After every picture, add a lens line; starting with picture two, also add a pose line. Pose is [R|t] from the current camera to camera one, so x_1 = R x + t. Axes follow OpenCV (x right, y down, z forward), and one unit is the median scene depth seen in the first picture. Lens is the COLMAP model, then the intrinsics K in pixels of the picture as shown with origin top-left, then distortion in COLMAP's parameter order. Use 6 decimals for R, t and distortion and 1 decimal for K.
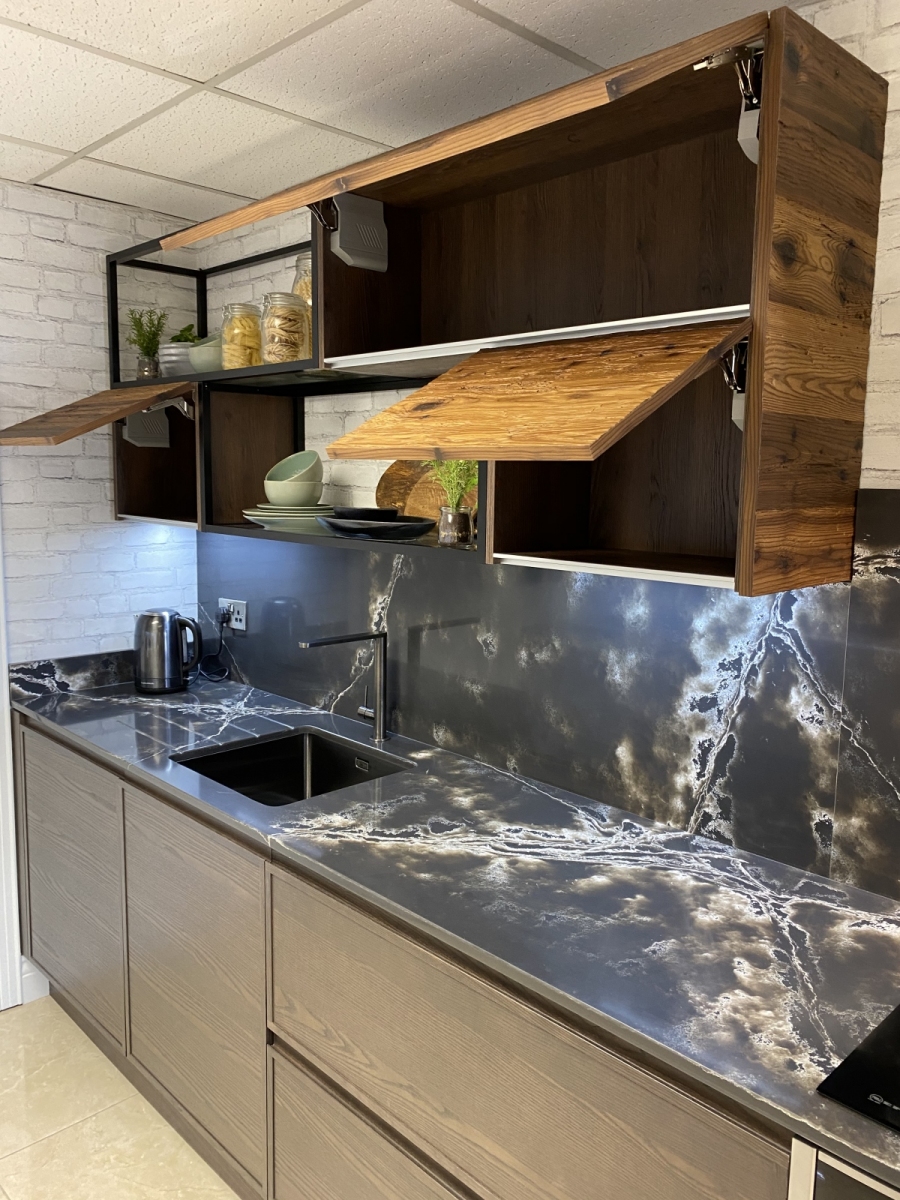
lens RADIAL K [[911.5, 0, 439.9], [0, 911.5, 598.7], [0, 0, 1]] dist [0.049175, -0.056595]
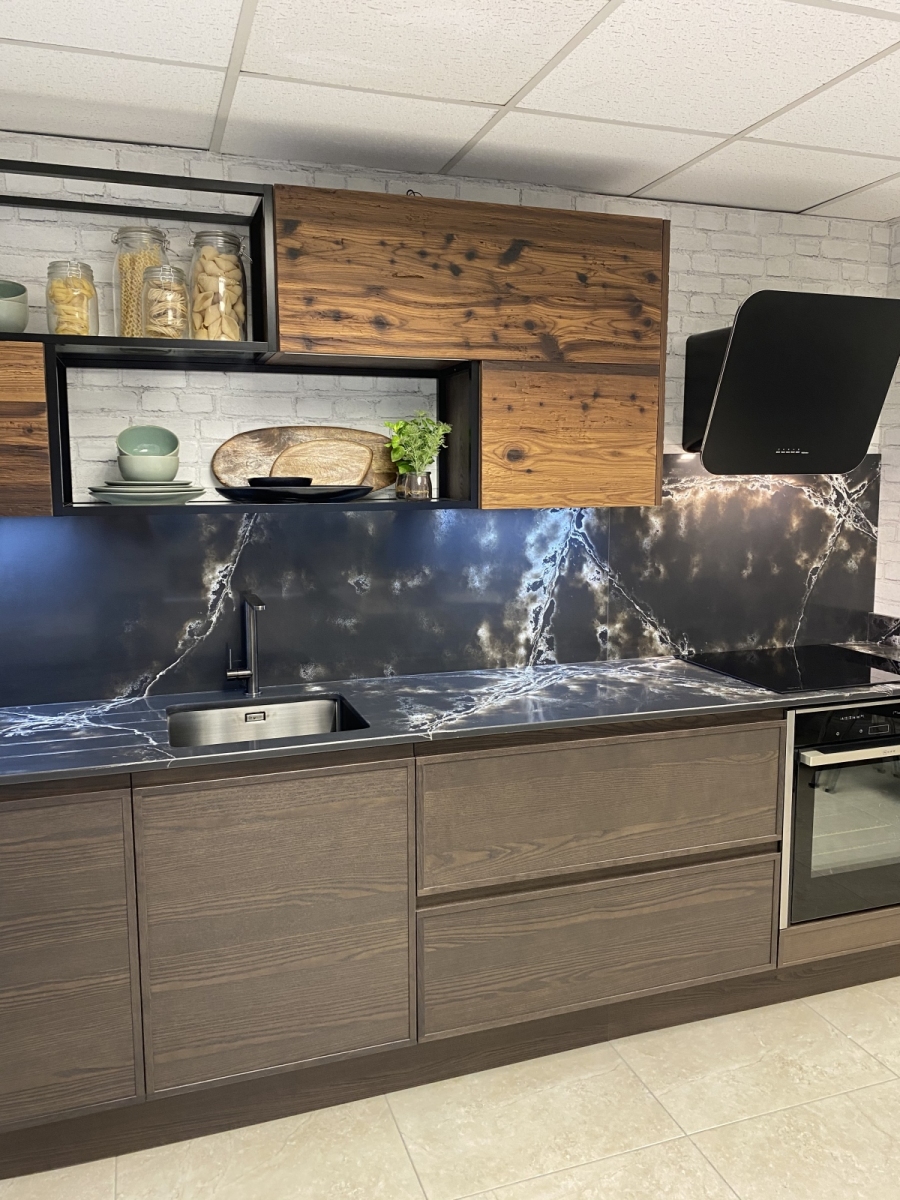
lens RADIAL K [[911.5, 0, 439.9], [0, 911.5, 604.2], [0, 0, 1]] dist [0.049175, -0.056595]
pose [[0.424403, -0.137336, 0.894998, -1.295907], [0.137559, 0.986737, 0.086183, -0.020471], [-0.894963, 0.086539, 0.437666, 0.429876]]
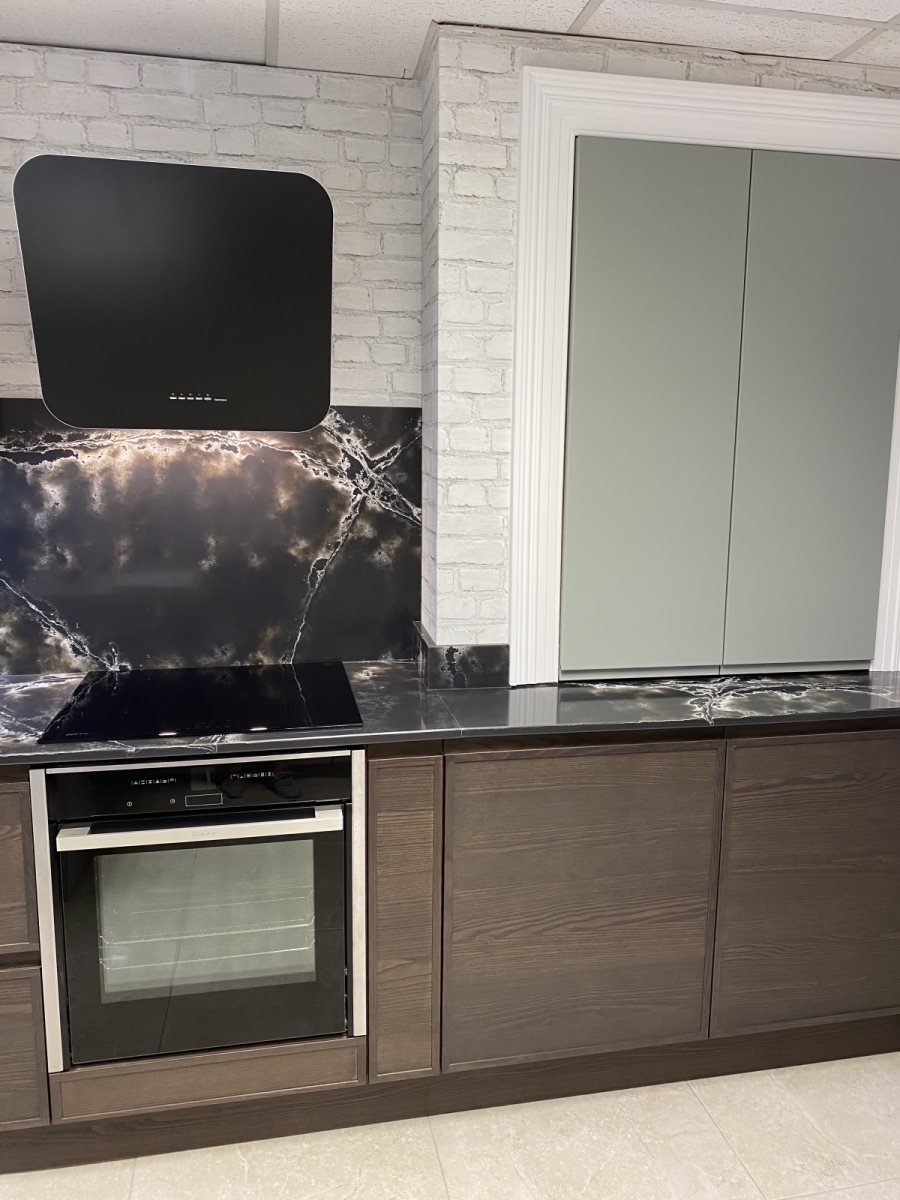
lens RADIAL K [[911.5, 0, 448.4], [0, 911.5, 605.0], [0, 0, 1]] dist [0.049175, -0.056595]
pose [[0.530101, -0.150228, 0.834521, -0.349644], [0.112467, 0.987942, 0.106405, 0.114234], [-0.840443, 0.037451, 0.540605, -0.350535]]
